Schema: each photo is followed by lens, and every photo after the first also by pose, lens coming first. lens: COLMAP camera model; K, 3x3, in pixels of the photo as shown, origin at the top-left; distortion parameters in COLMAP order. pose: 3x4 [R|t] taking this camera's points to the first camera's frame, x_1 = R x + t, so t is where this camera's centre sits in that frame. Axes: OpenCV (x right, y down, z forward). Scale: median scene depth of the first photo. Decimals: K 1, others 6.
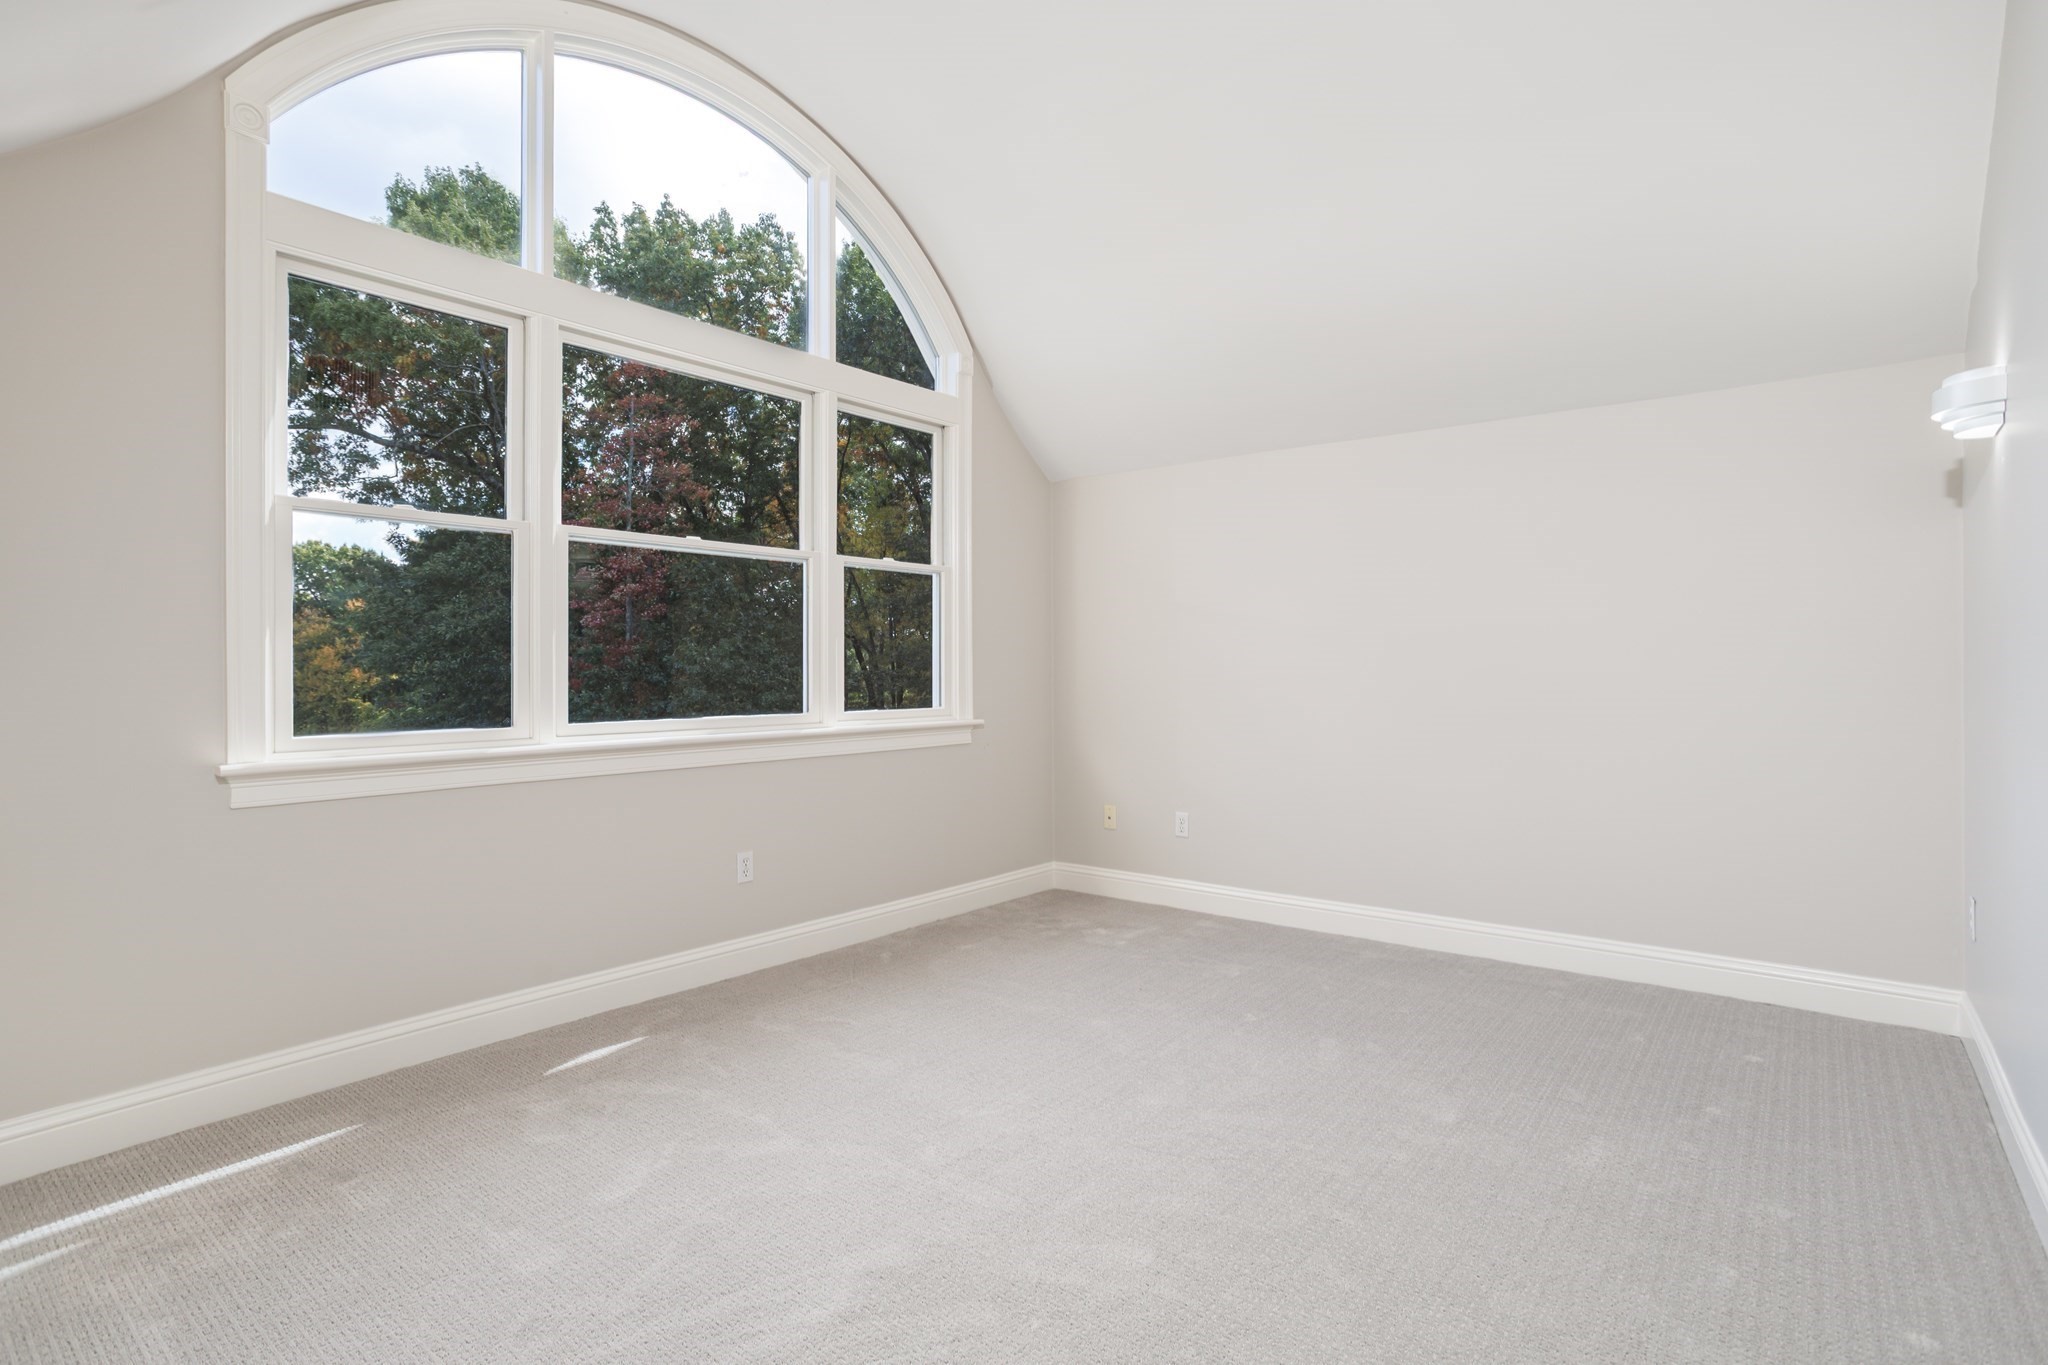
lens RADIAL K [[994.3, 0, 1033.8], [0, 994.3, 668.1], [0, 0, 1]] dist [-0.003178, 0.002269]
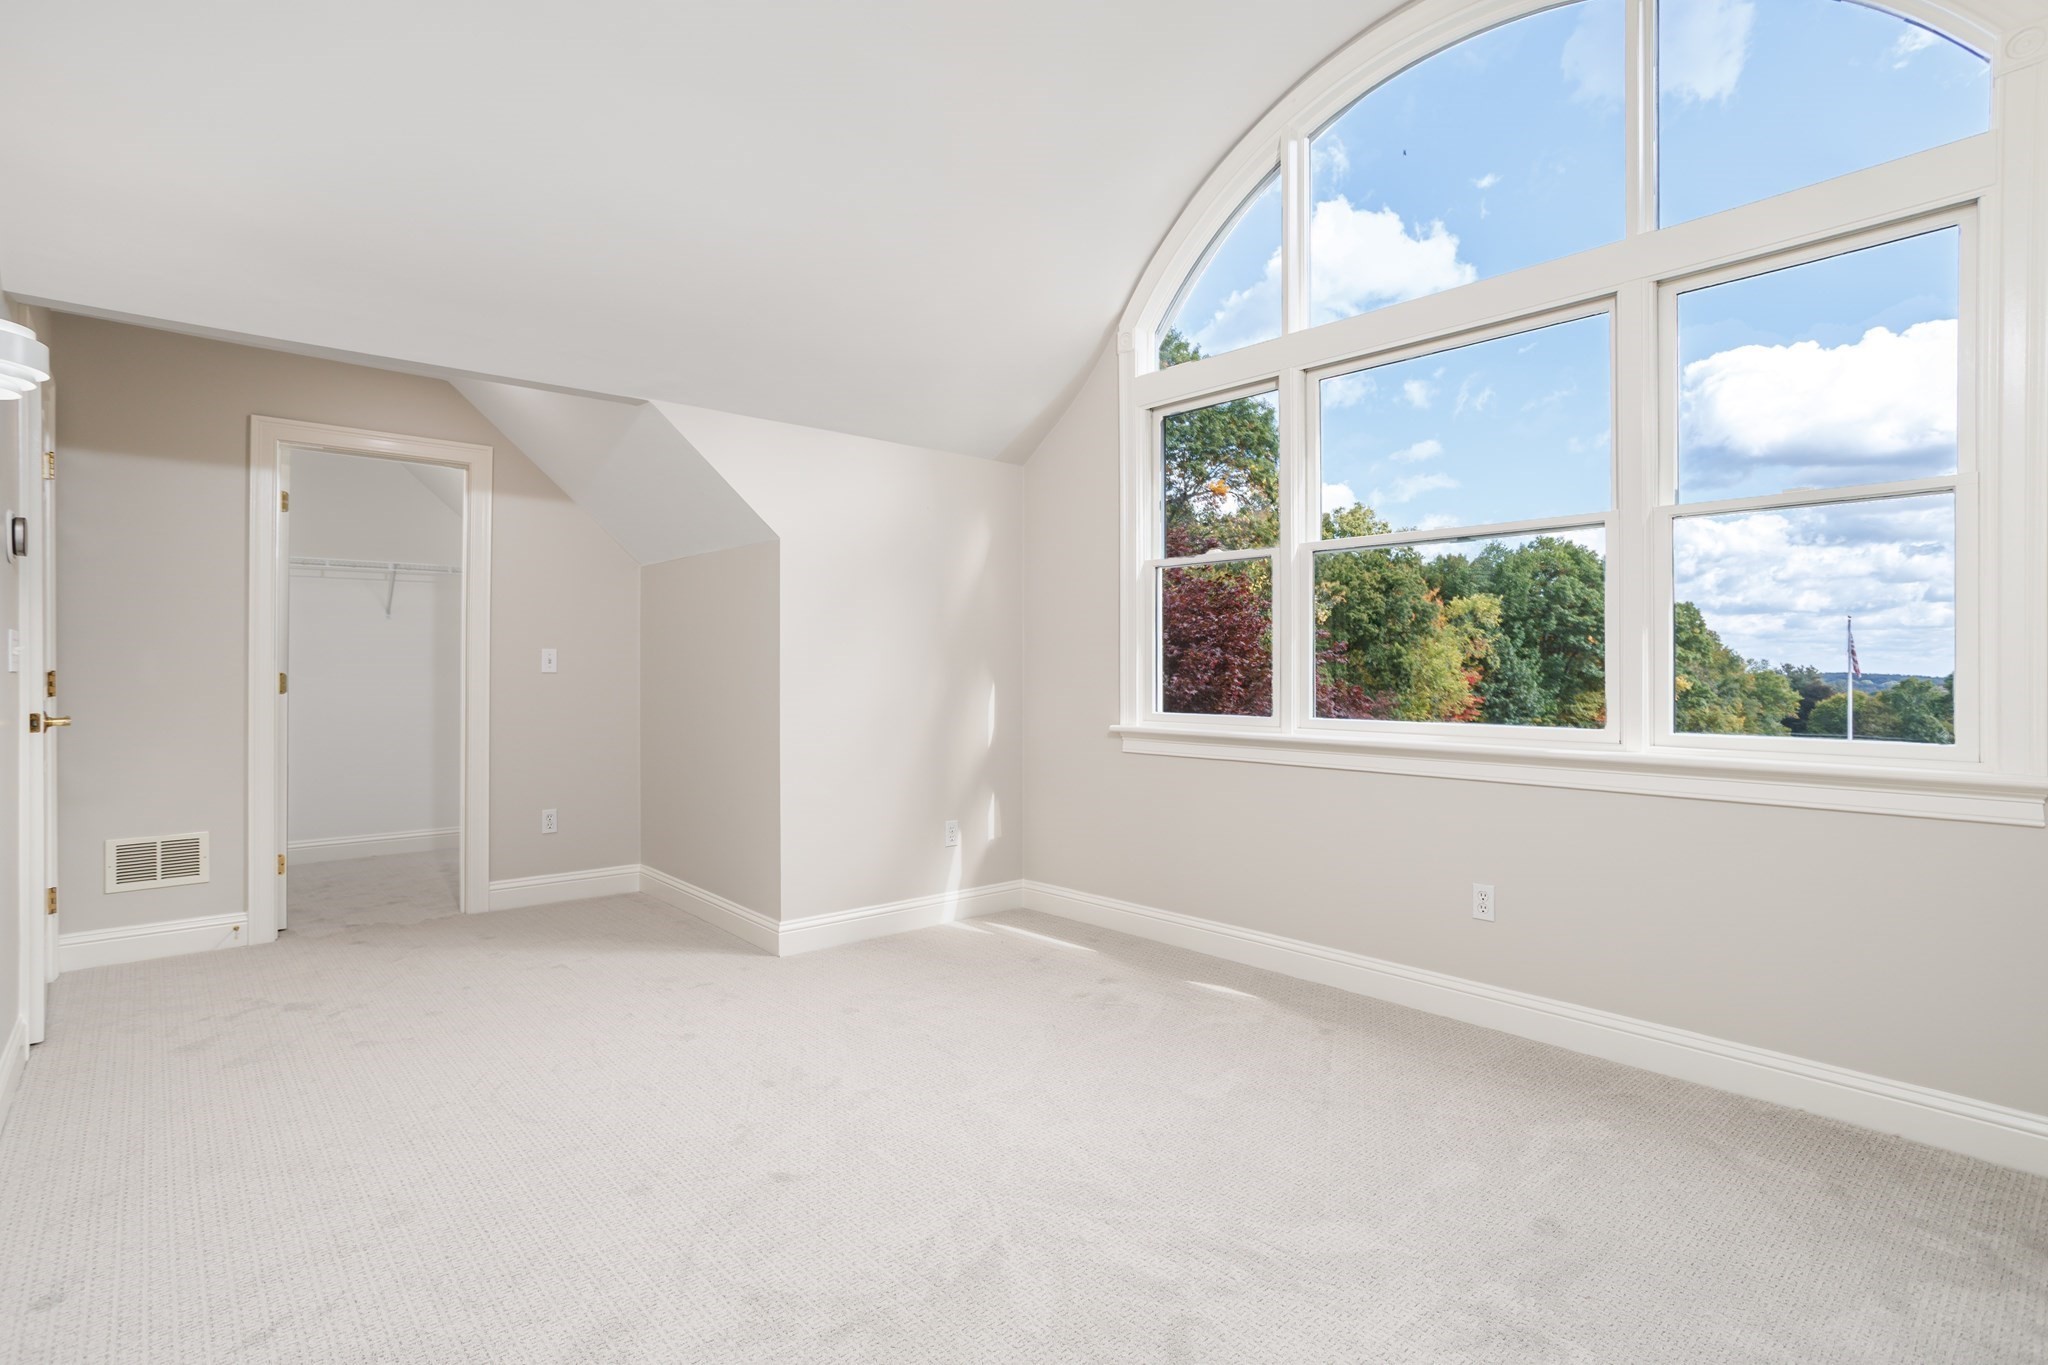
lens RADIAL K [[994.3, 0, 1035.5], [0, 994.3, 681.3], [0, 0, 1]] dist [-0.003178, 0.002269]
pose [[-0.140569, 0.012914, -0.989987, 0.761861], [0.000093, 0.999915, 0.013030, -0.001462], [0.990071, 0.001740, -0.140559, 0.922262]]
